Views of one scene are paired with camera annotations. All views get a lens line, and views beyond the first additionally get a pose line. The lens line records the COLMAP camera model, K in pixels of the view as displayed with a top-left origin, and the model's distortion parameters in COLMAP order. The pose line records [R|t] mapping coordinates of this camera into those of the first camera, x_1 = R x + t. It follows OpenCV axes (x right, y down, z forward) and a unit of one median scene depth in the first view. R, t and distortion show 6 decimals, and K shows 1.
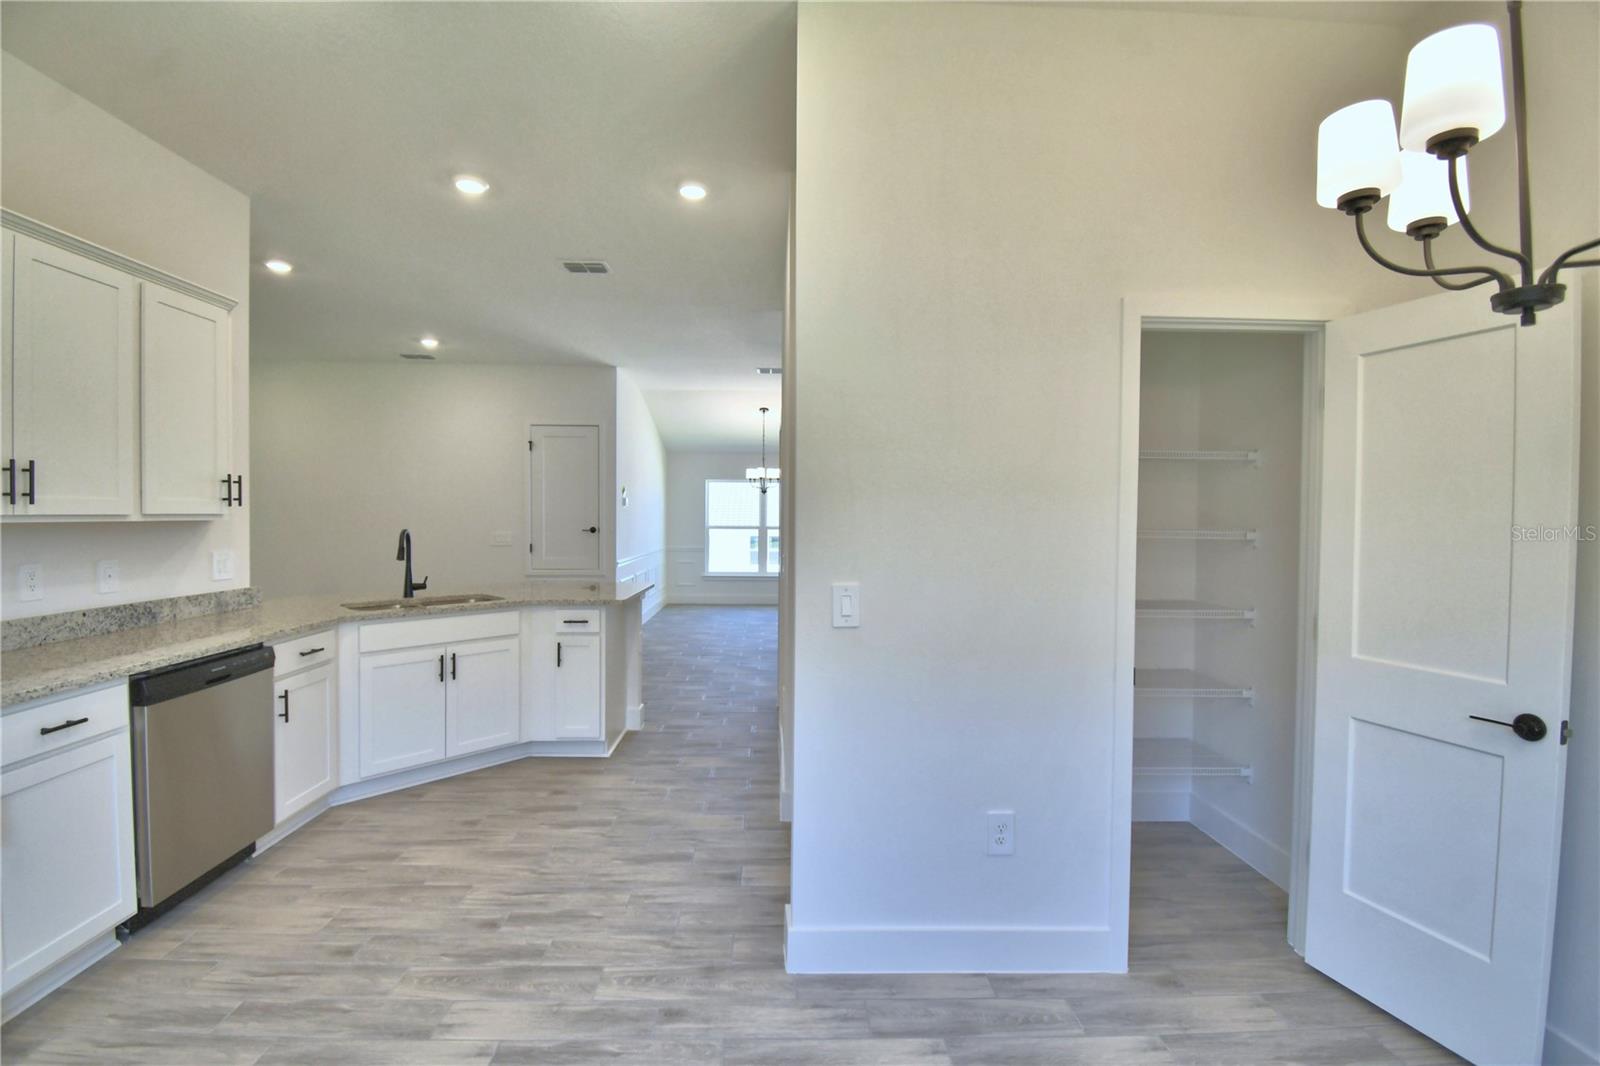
lens RADIAL K [[702.1, 0, 793.2], [0, 702.1, 532.6], [0, 0, 1]] dist [0.027083, -0.030199]
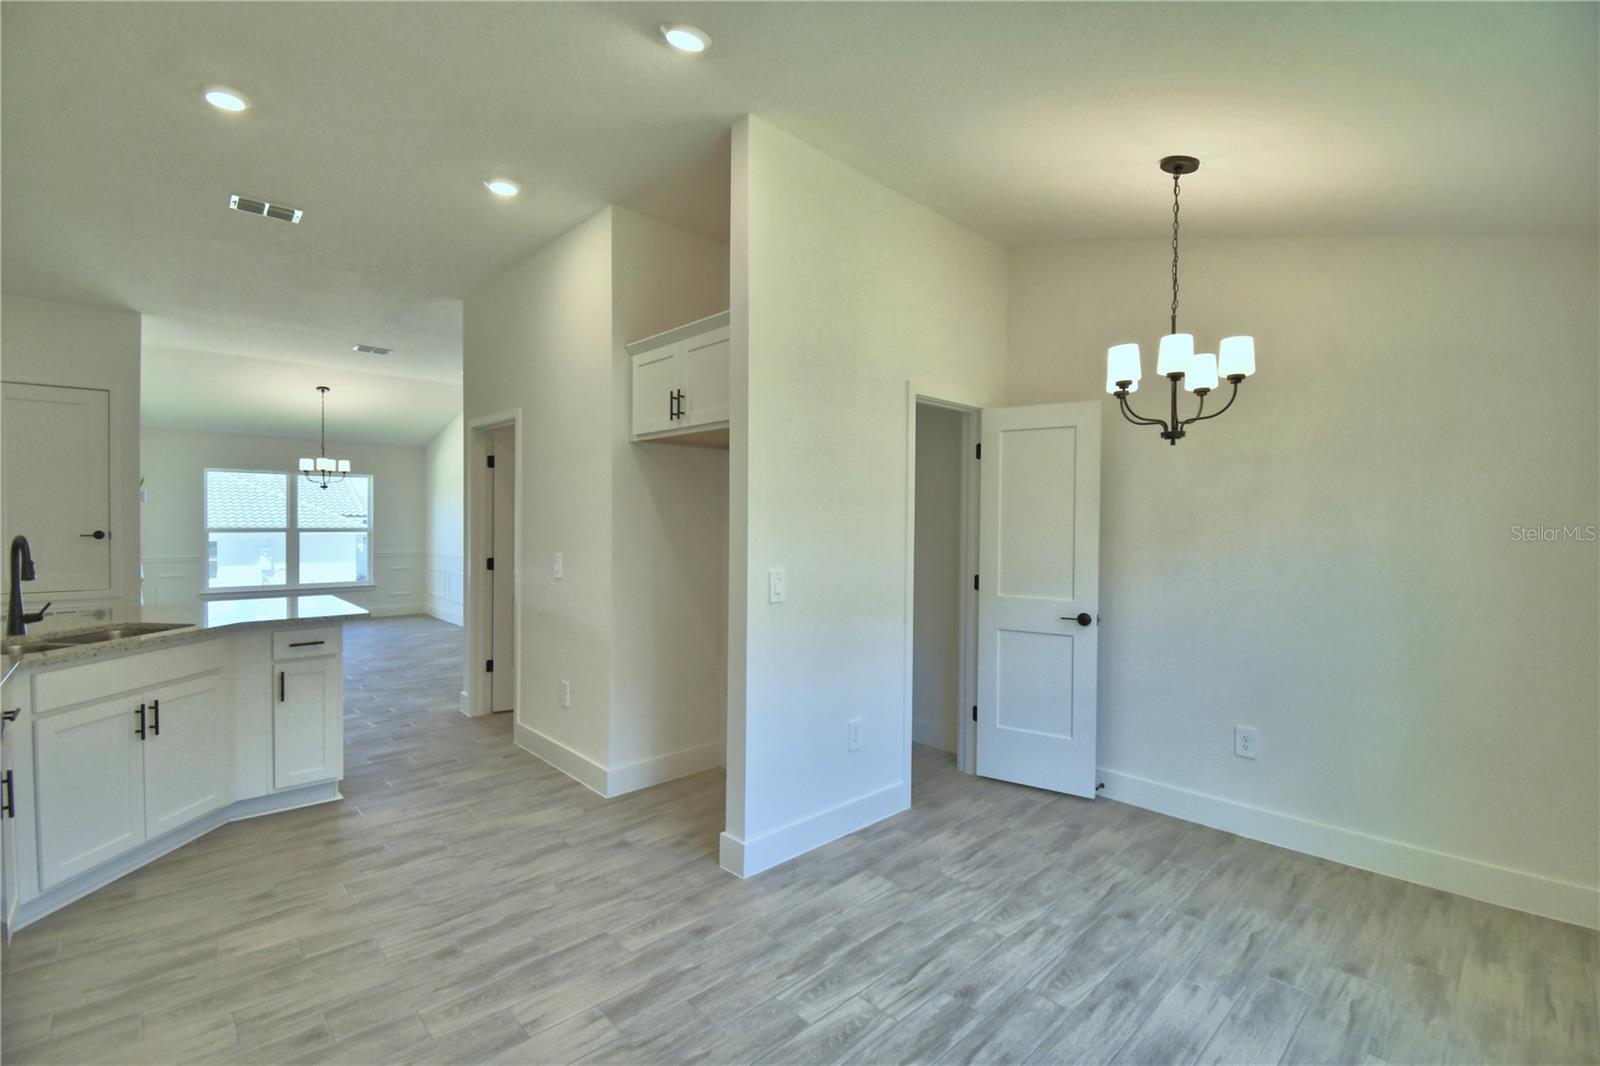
lens RADIAL K [[702.1, 0, 793.2], [0, 702.1, 532.6], [0, 0, 1]] dist [0.027083, -0.030199]
pose [[0.747823, -0.012477, 0.663781, -0.587728], [0.012400, 0.999911, 0.004825, -0.001953], [-0.663782, 0.004623, 0.747911, -0.006468]]
